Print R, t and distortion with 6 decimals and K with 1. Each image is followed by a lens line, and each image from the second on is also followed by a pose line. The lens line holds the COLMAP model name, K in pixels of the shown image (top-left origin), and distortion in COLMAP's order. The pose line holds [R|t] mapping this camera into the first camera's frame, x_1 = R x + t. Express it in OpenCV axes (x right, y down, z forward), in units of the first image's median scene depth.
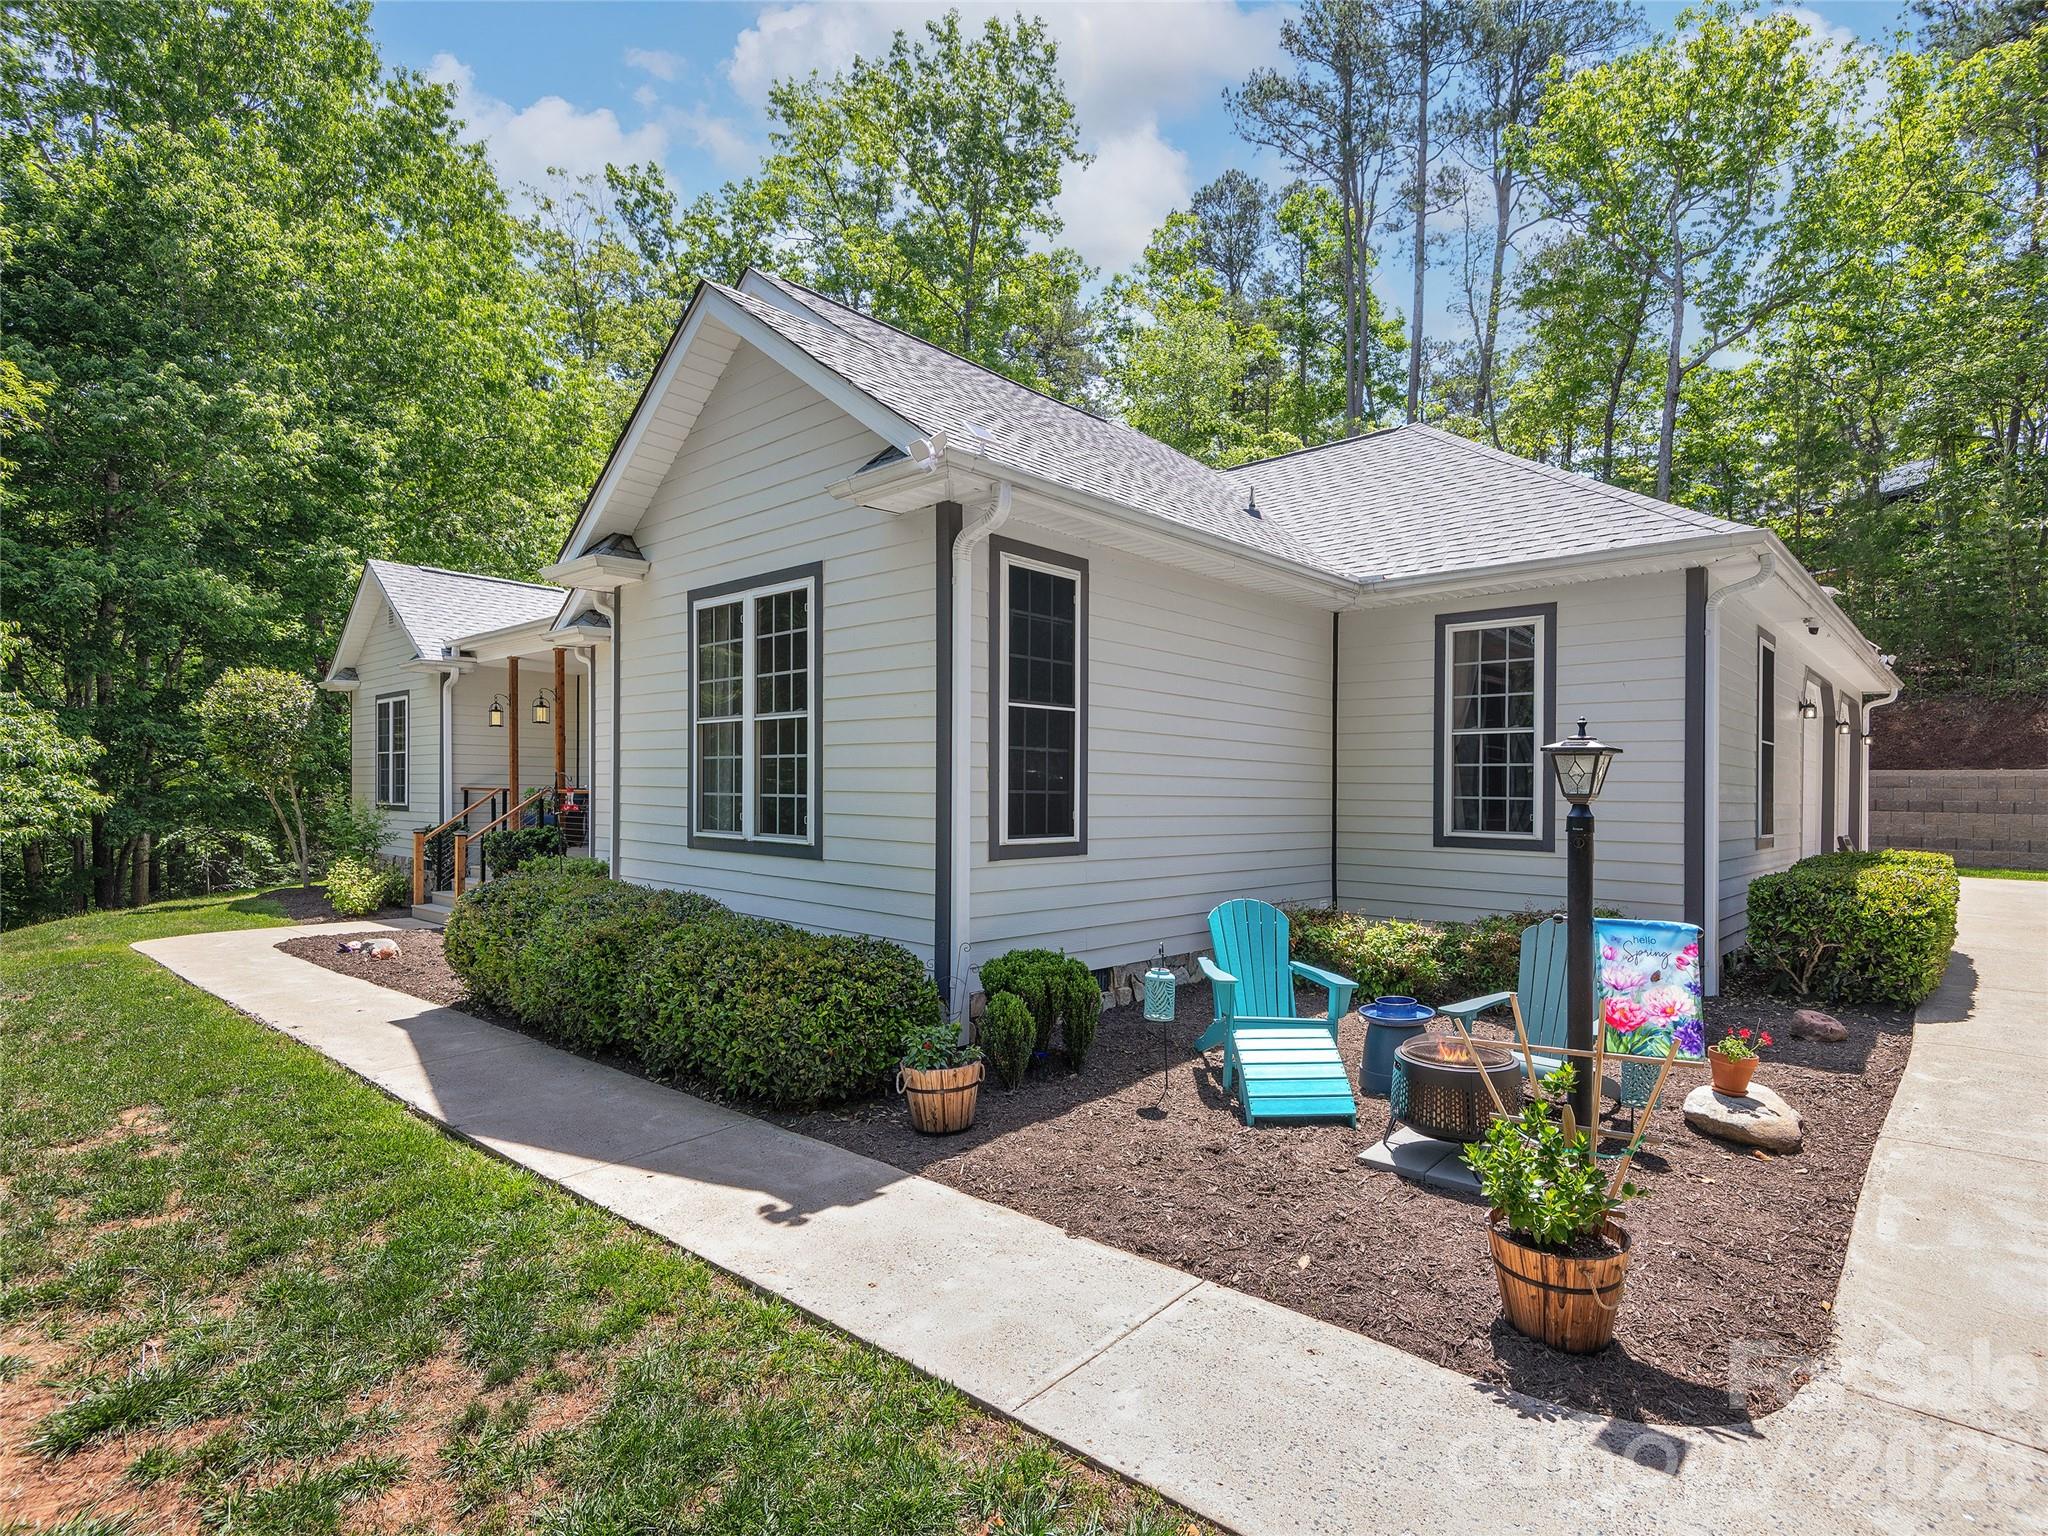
lens RADIAL K [[1052.7, 0, 1022.5], [0, 1052.7, 796.1], [0, 0, 1]] dist [0.034294, -0.025557]
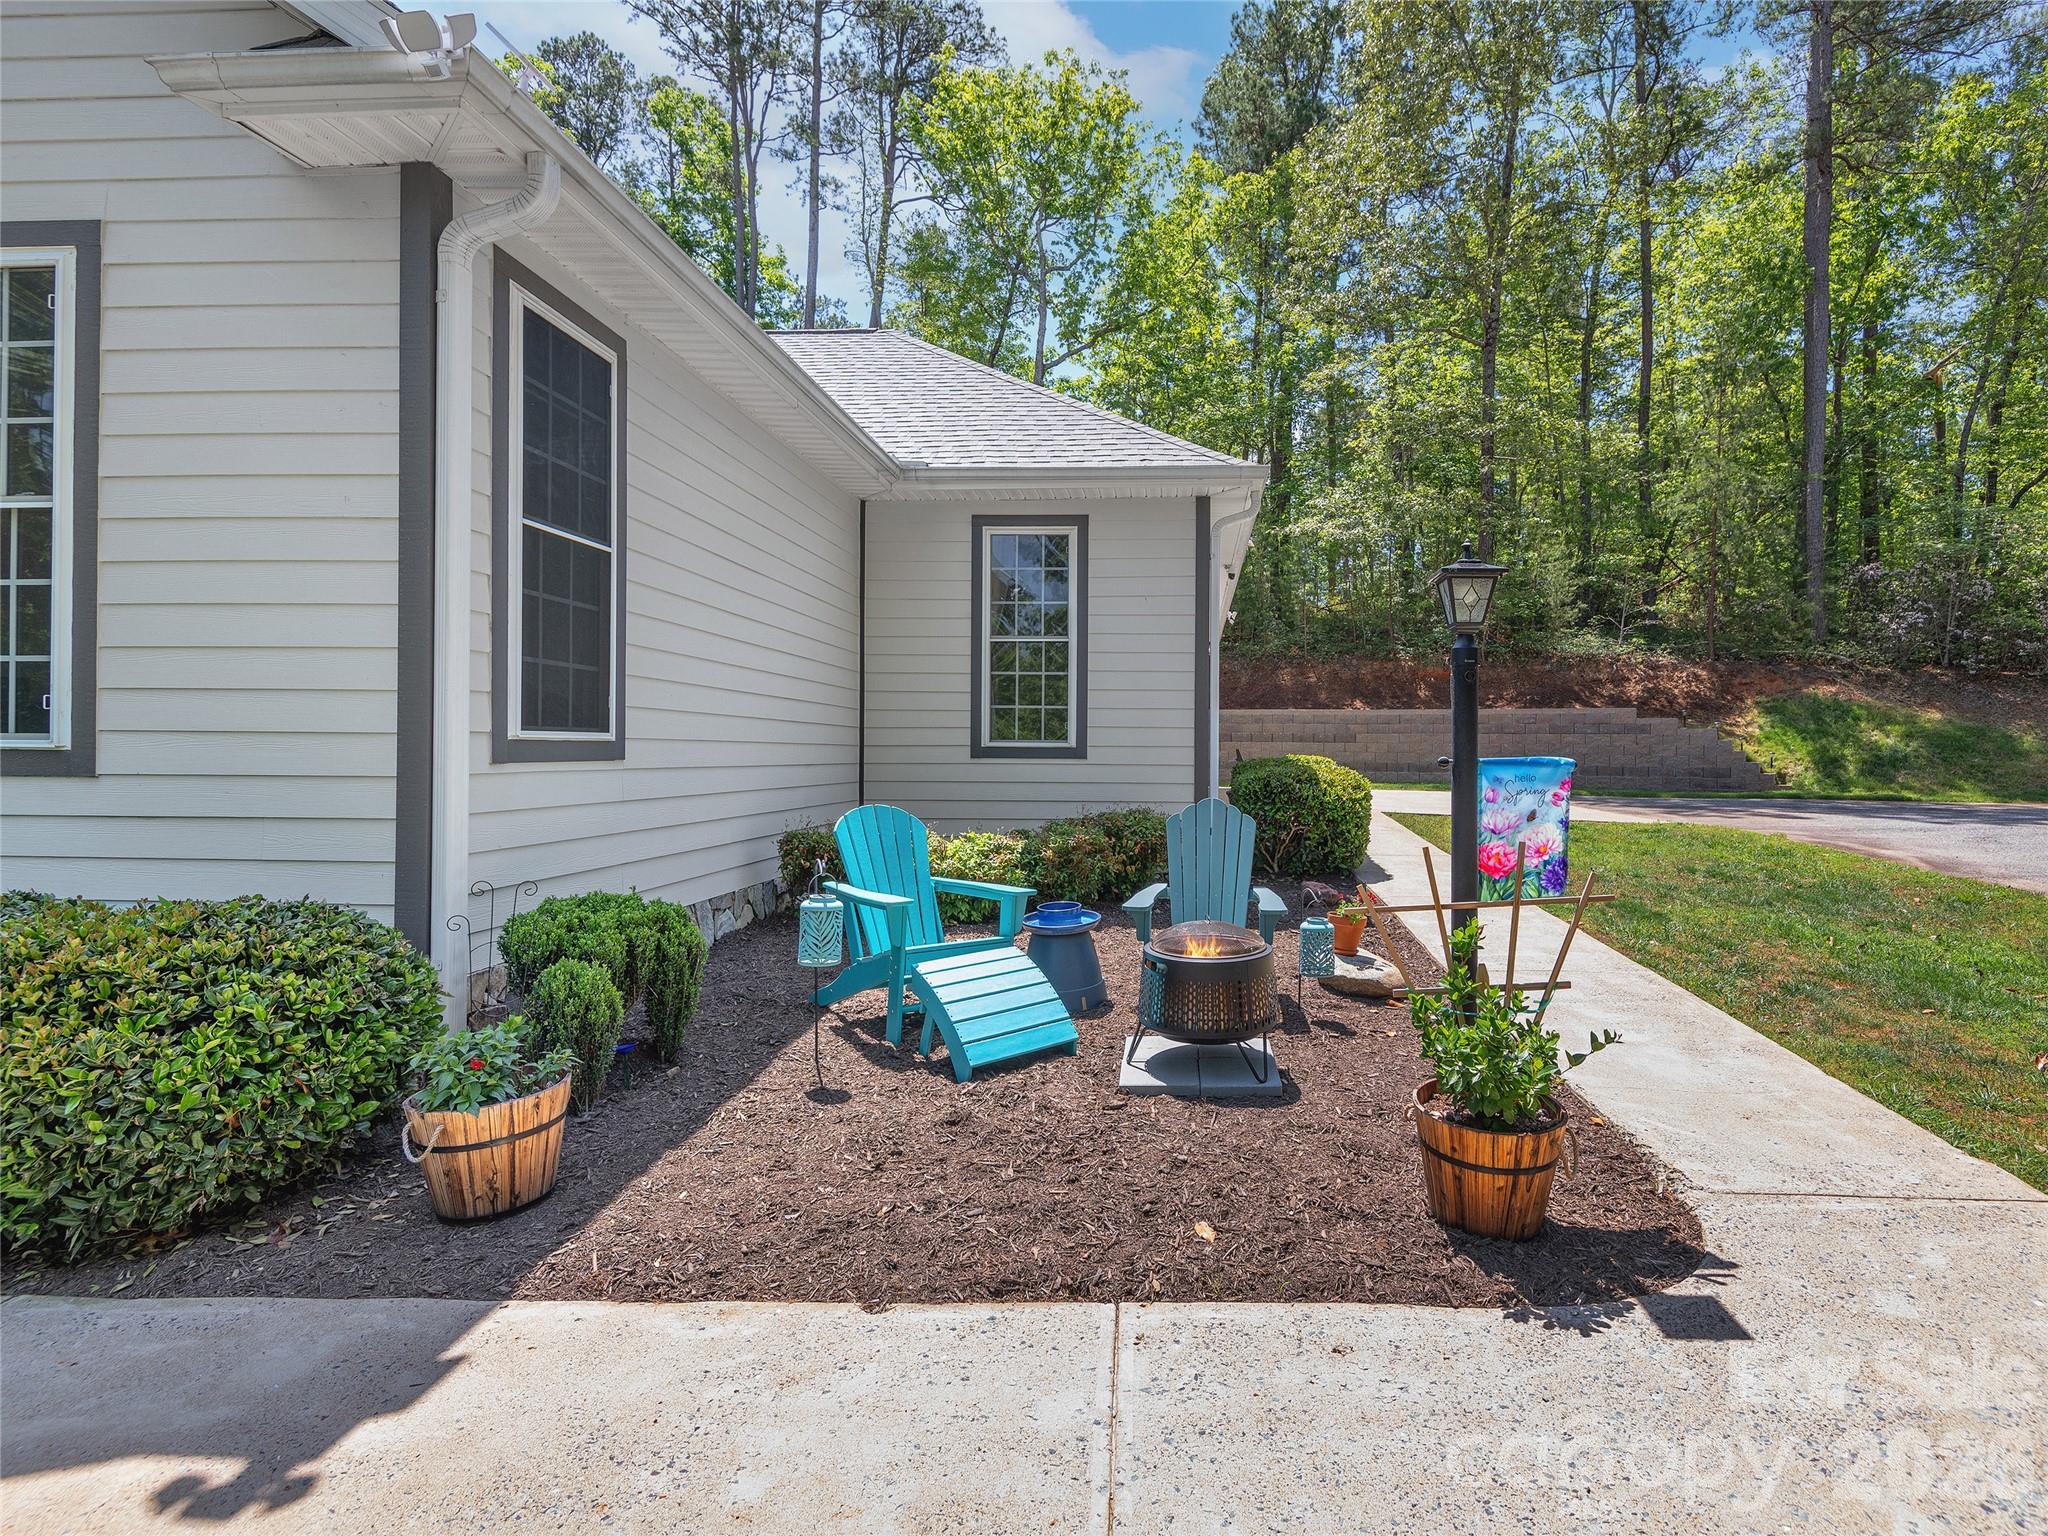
lens RADIAL K [[1032.7, 0, 1133.0], [0, 1032.7, 745.2], [0, 0, 1]] dist [0.032263, -0.020788]
pose [[0.760297, -0.004332, 0.649561, -0.162914], [0.007942, 0.999965, -0.002628, 0.061680], [-0.649527, 0.007156, 0.760305, 0.304446]]
